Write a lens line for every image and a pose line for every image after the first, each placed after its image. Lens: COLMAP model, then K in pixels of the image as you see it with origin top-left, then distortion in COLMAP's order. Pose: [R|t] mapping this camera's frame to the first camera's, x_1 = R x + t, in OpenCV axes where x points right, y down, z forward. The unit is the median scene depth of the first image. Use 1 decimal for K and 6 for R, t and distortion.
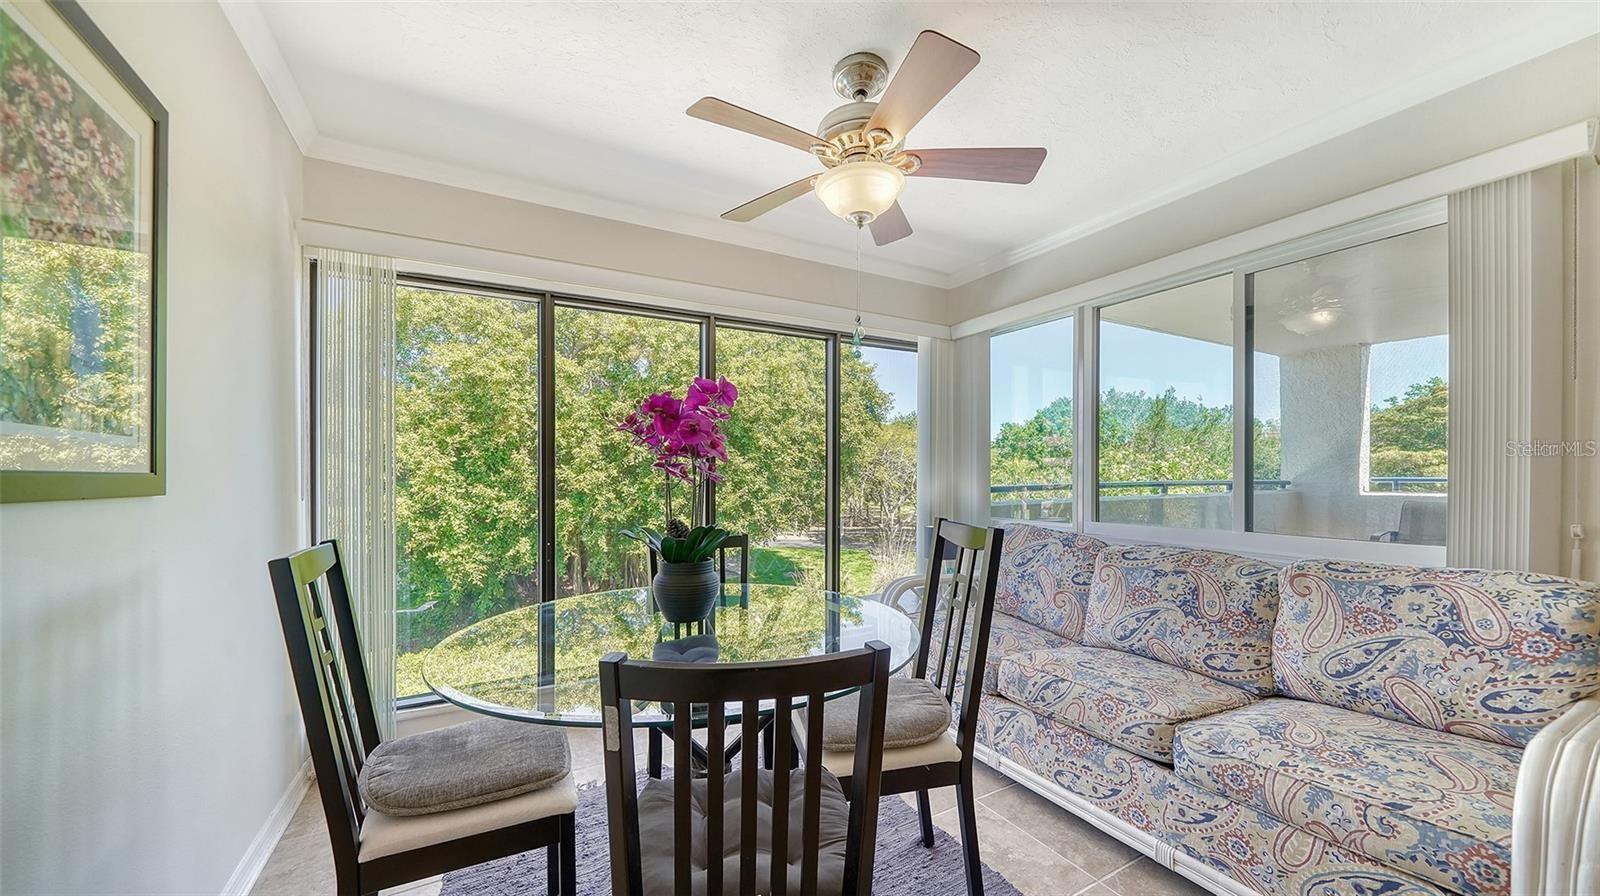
lens RADIAL K [[573.5, 0, 799.3], [0, 573.5, 479.2], [0, 0, 1]] dist [0.004278, -0.000142]
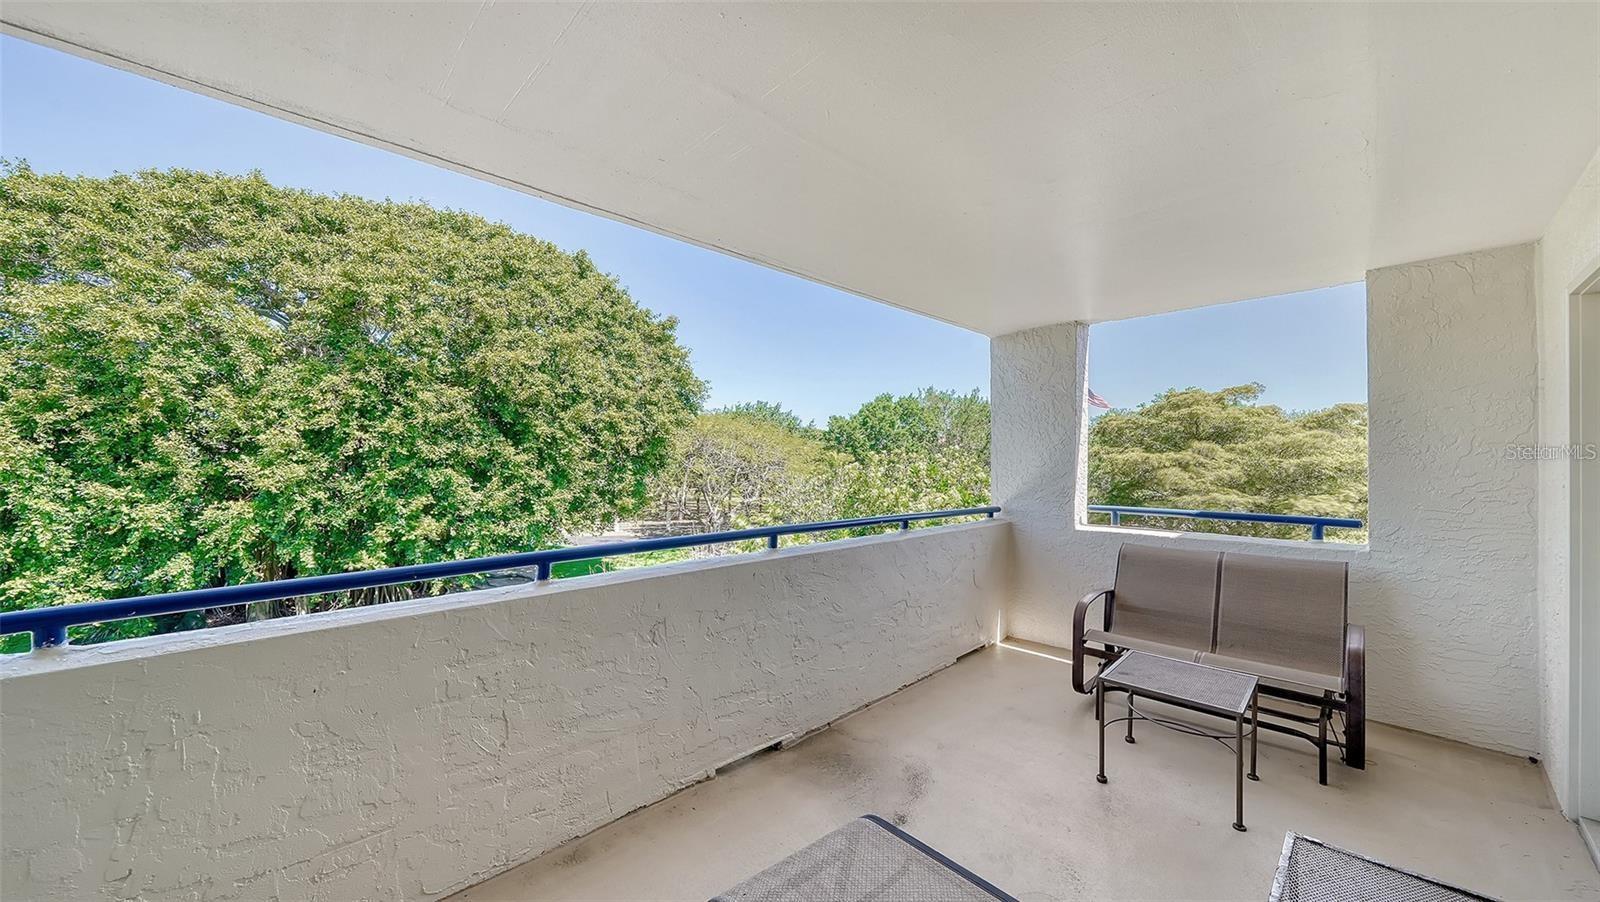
lens RADIAL K [[564.2, 0, 802.2], [0, 564.2, 454.4], [0, 0, 1]] dist [-0.001038, -0.000085]
pose [[0.967795, 0.009657, 0.251554, 0.112184], [-0.003845, 0.999714, -0.023589, -0.011794], [-0.251710, 0.021862, 0.967556, 0.096884]]
